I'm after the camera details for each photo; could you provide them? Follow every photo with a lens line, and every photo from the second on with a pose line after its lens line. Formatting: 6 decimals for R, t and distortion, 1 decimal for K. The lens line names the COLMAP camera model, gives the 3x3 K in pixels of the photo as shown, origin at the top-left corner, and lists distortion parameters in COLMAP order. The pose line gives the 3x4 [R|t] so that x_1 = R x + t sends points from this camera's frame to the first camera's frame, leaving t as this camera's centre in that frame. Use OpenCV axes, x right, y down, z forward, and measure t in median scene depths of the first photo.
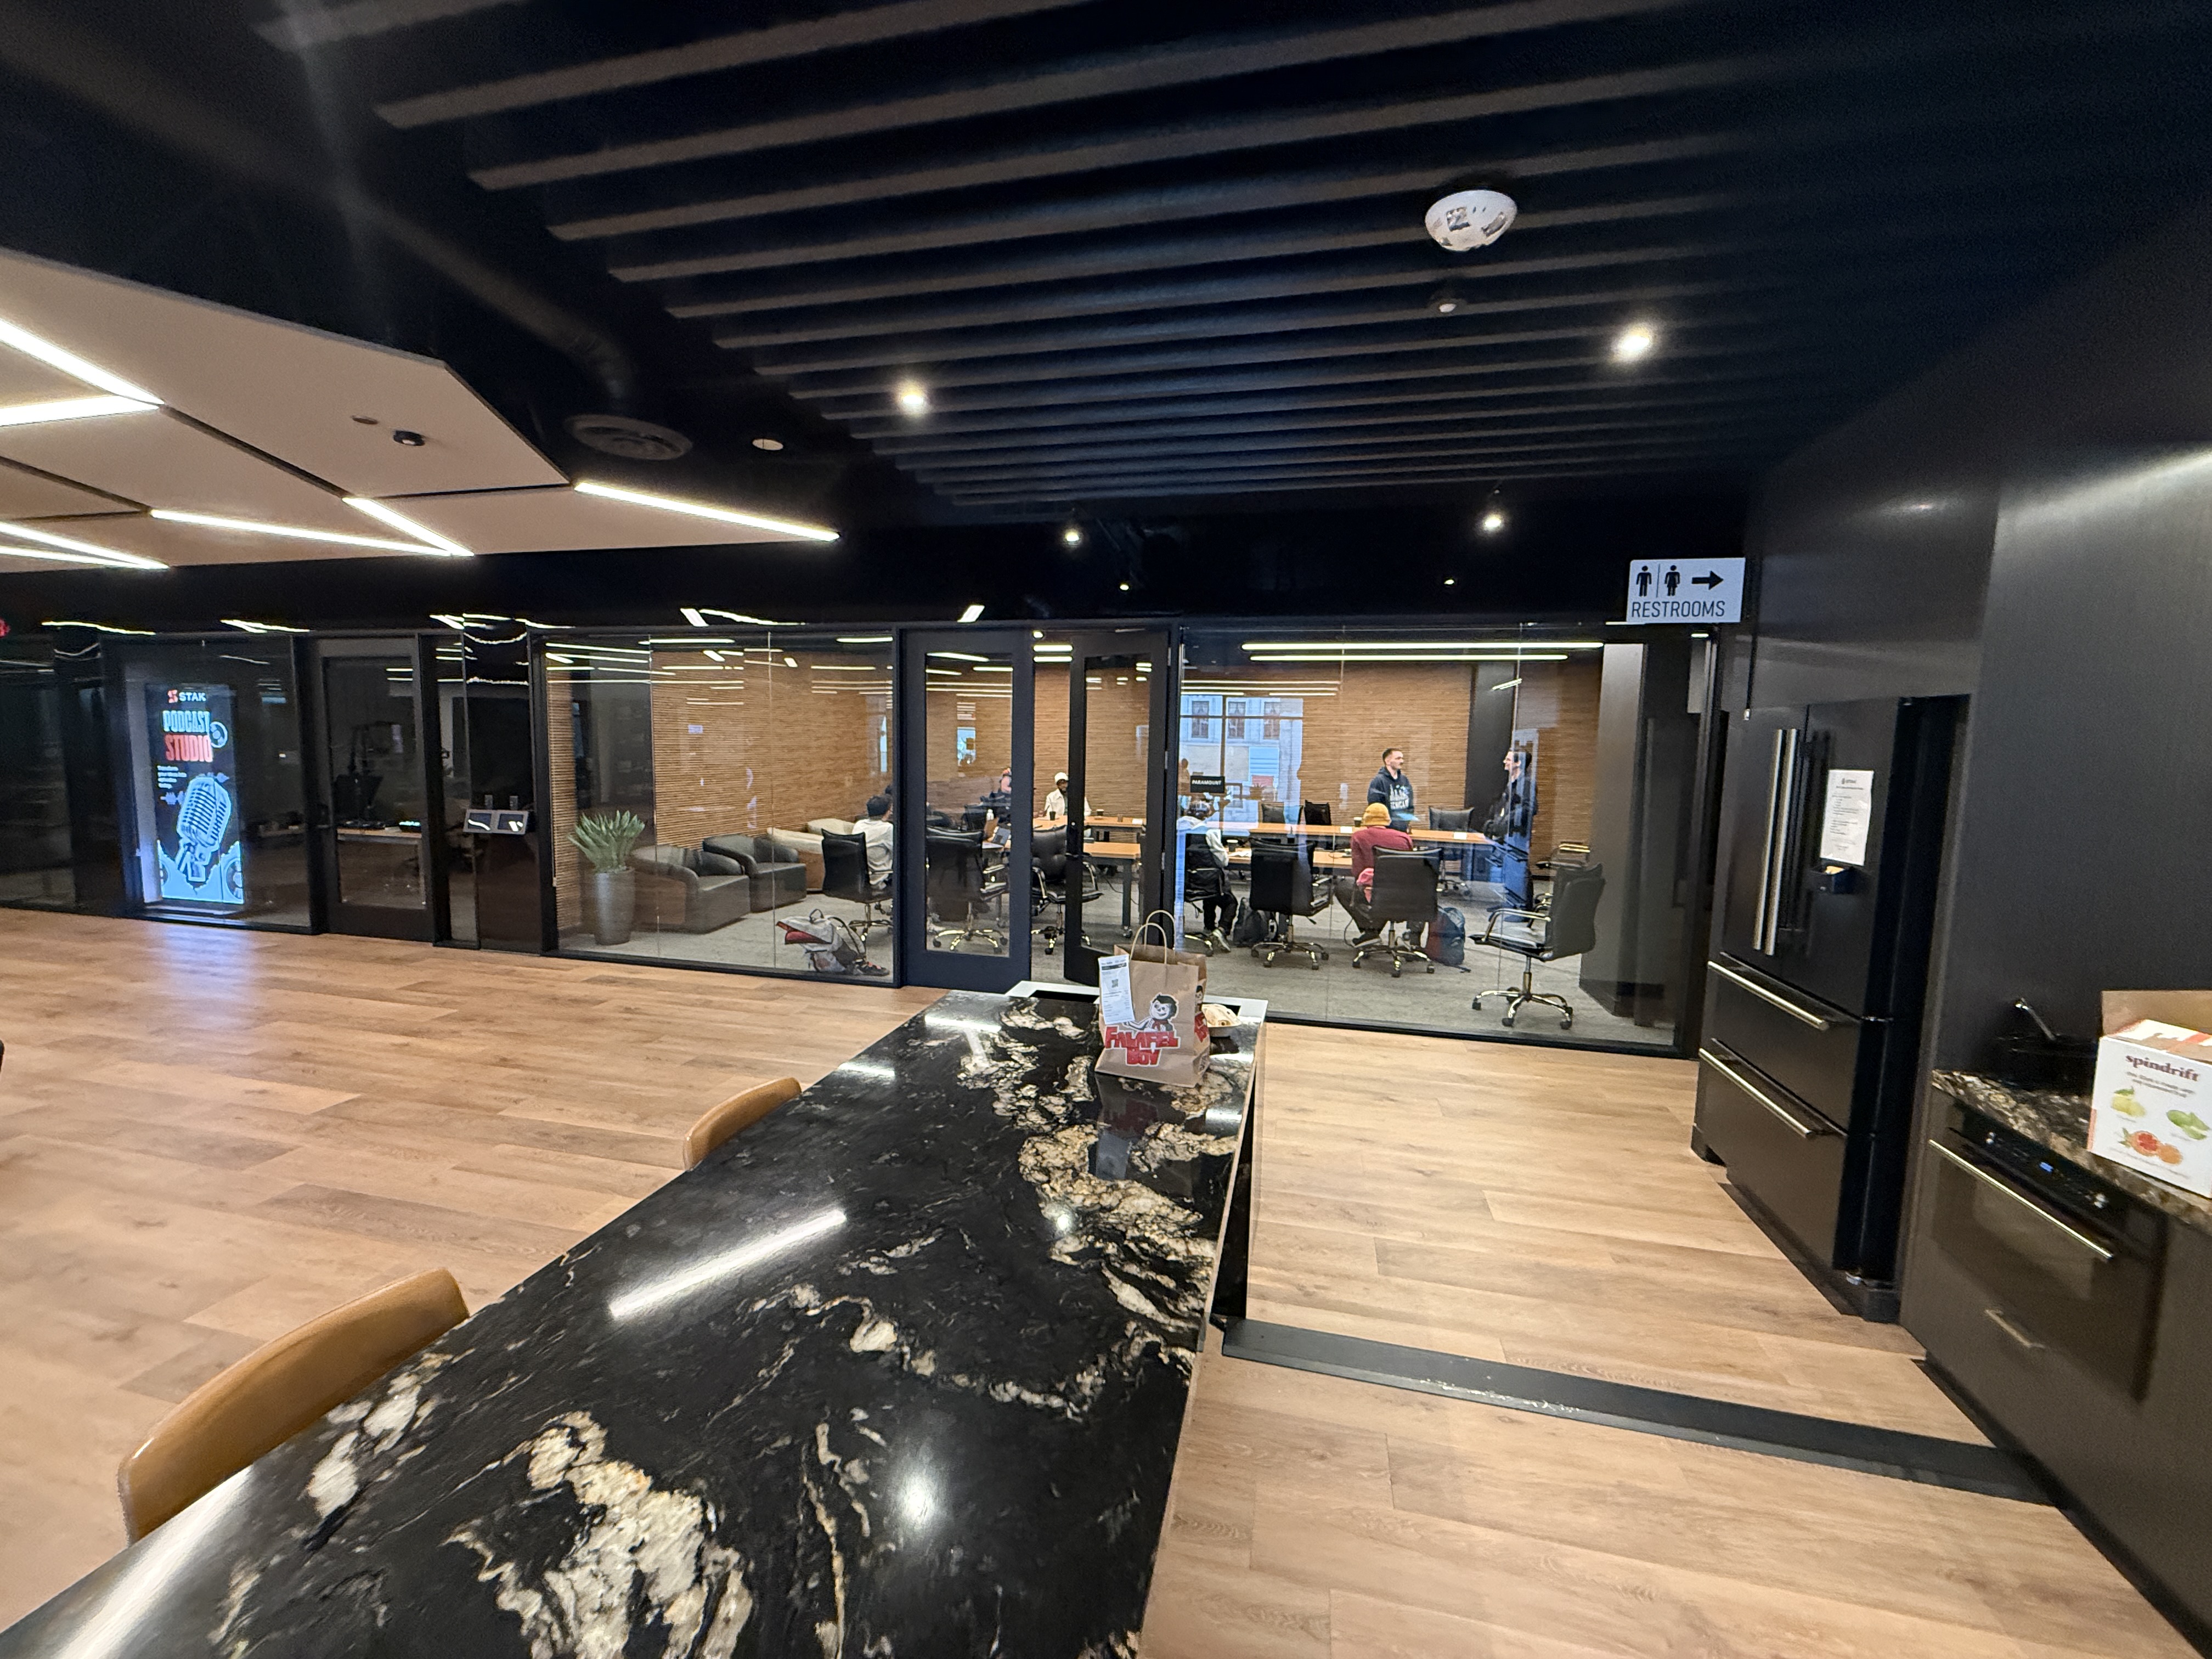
lens RADIAL K [[866.5, 0, 1106.0], [0, 866.5, 829.5], [0, 0, 1]] dist [-0.009856, 0.000094]
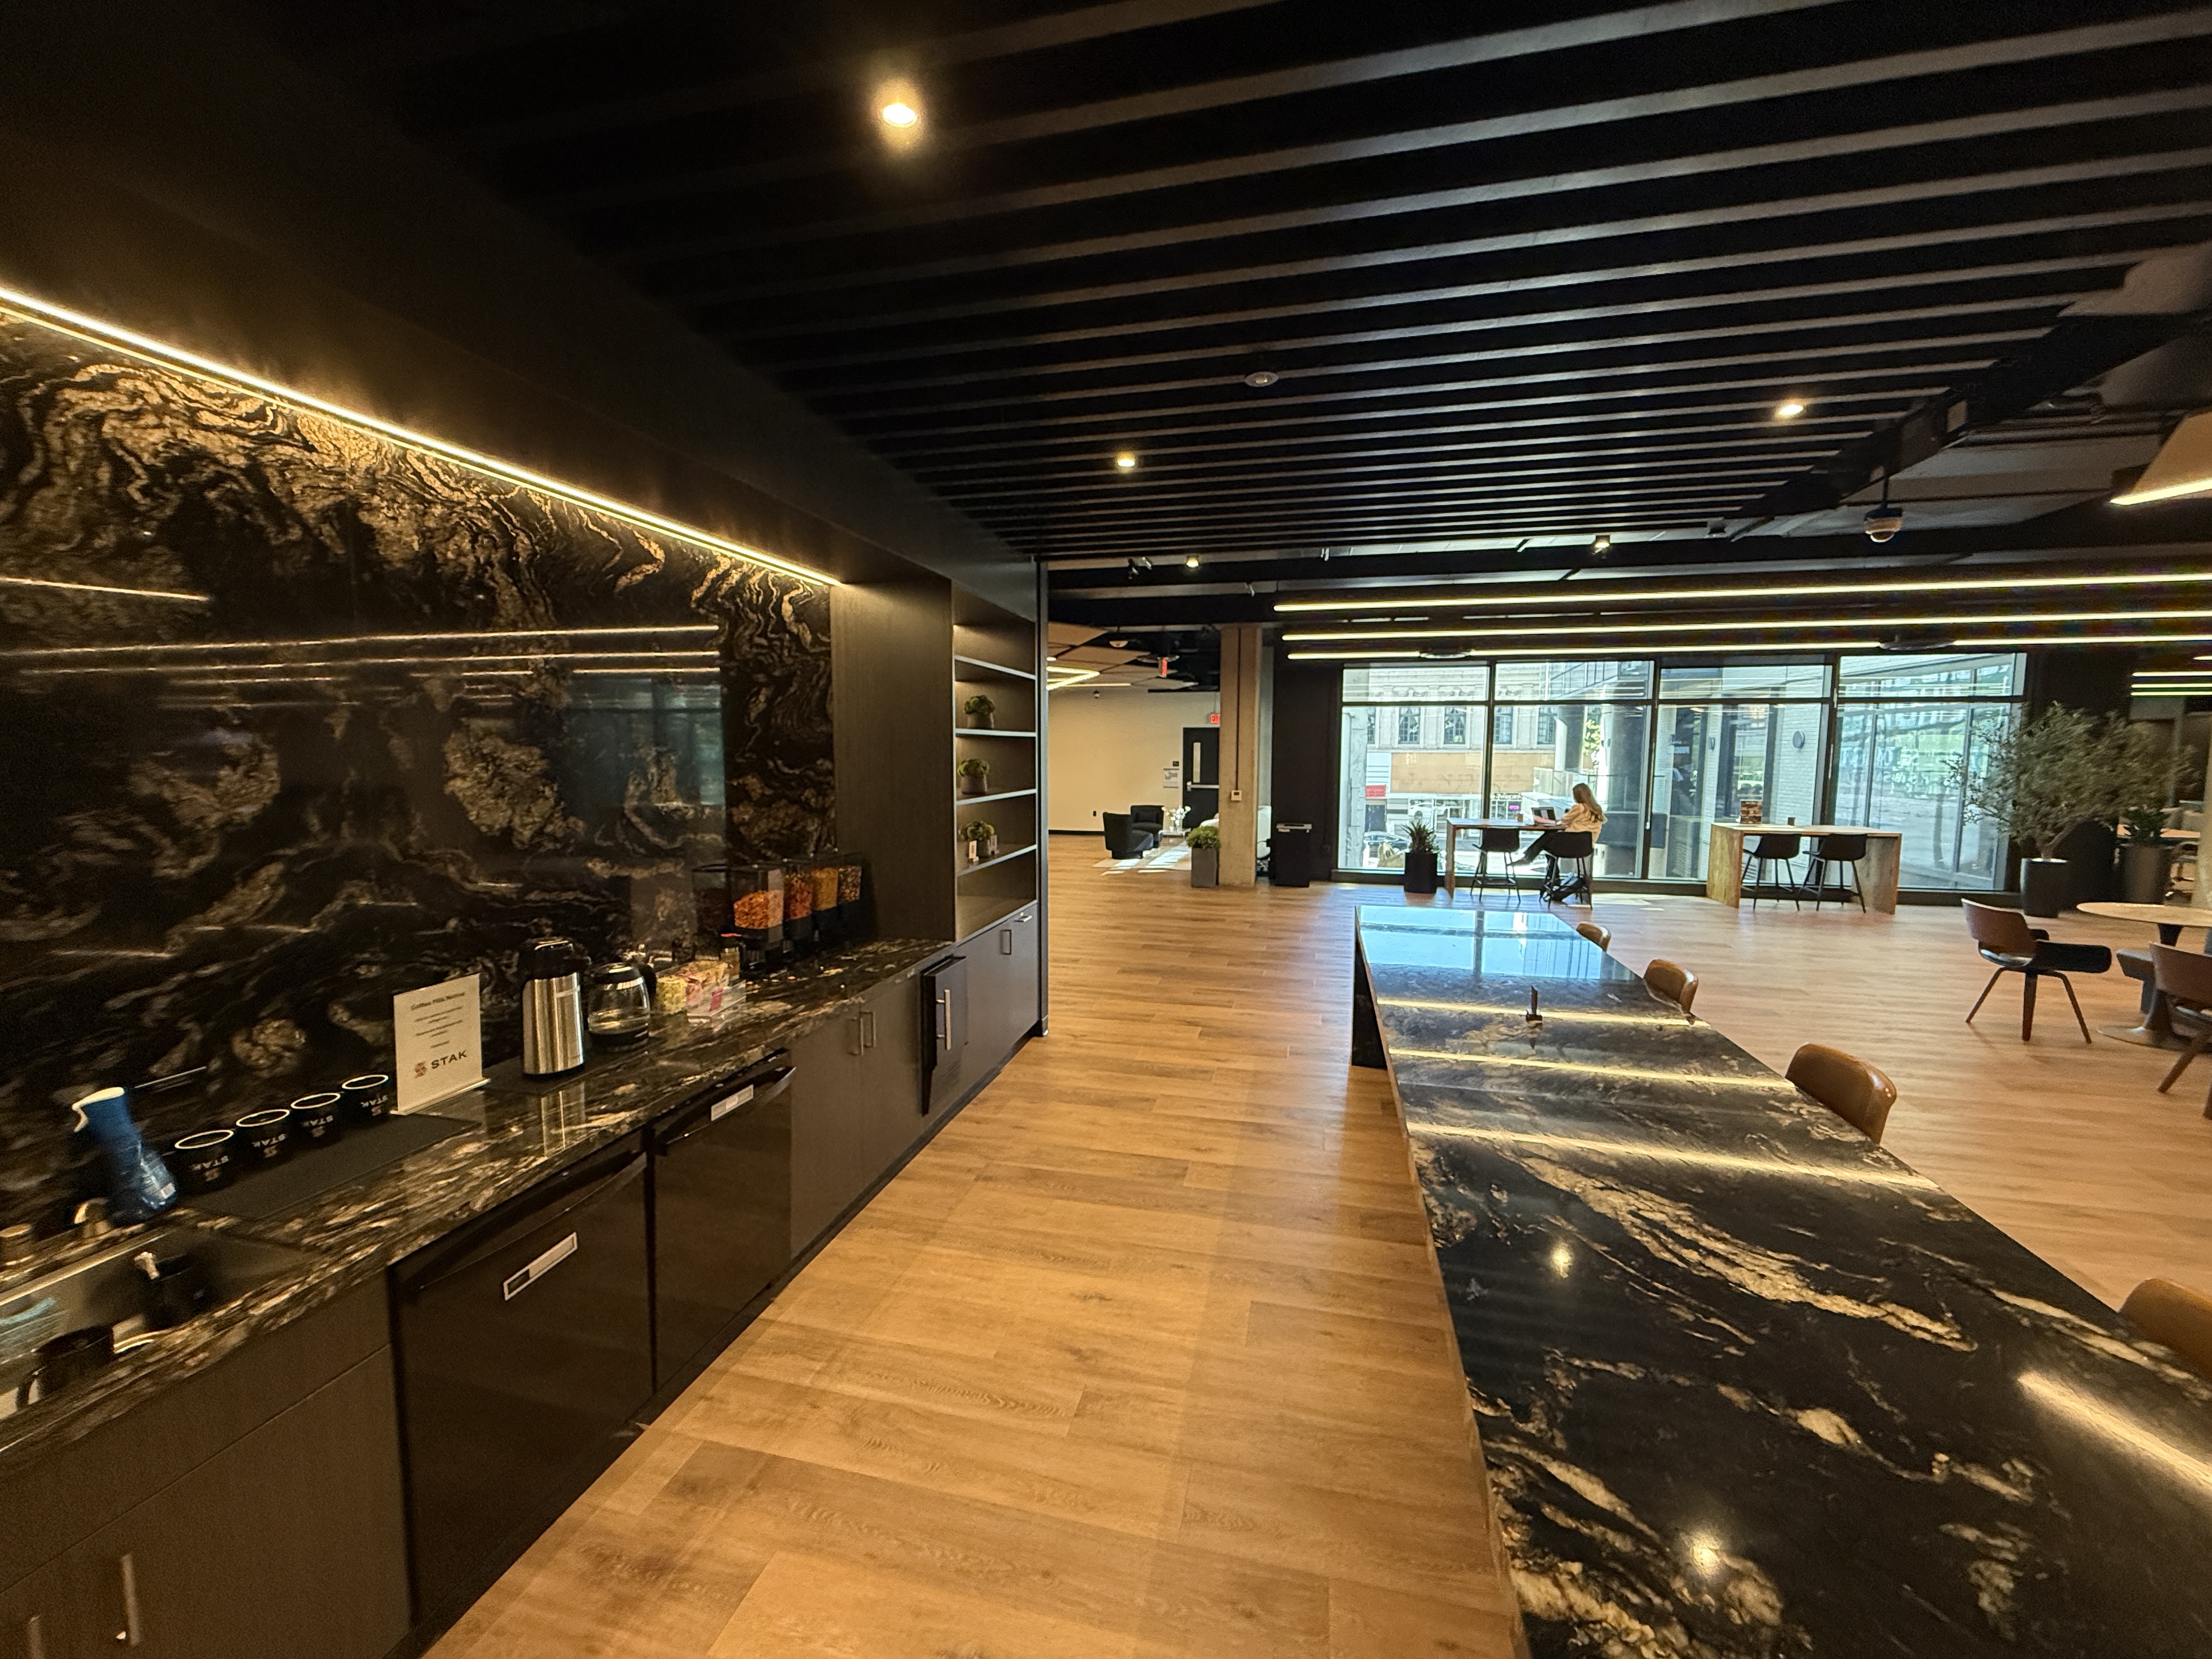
lens RADIAL K [[866.5, 0, 1106.0], [0, 866.5, 829.5], [0, 0, 1]] dist [-0.009856, 0.000094]
pose [[-0.999742, -0.022537, 0.002871, 0.557510], [-0.021620, 0.982580, 0.184576, -0.205766], [-0.006981, 0.184466, -0.982814, 1.942845]]
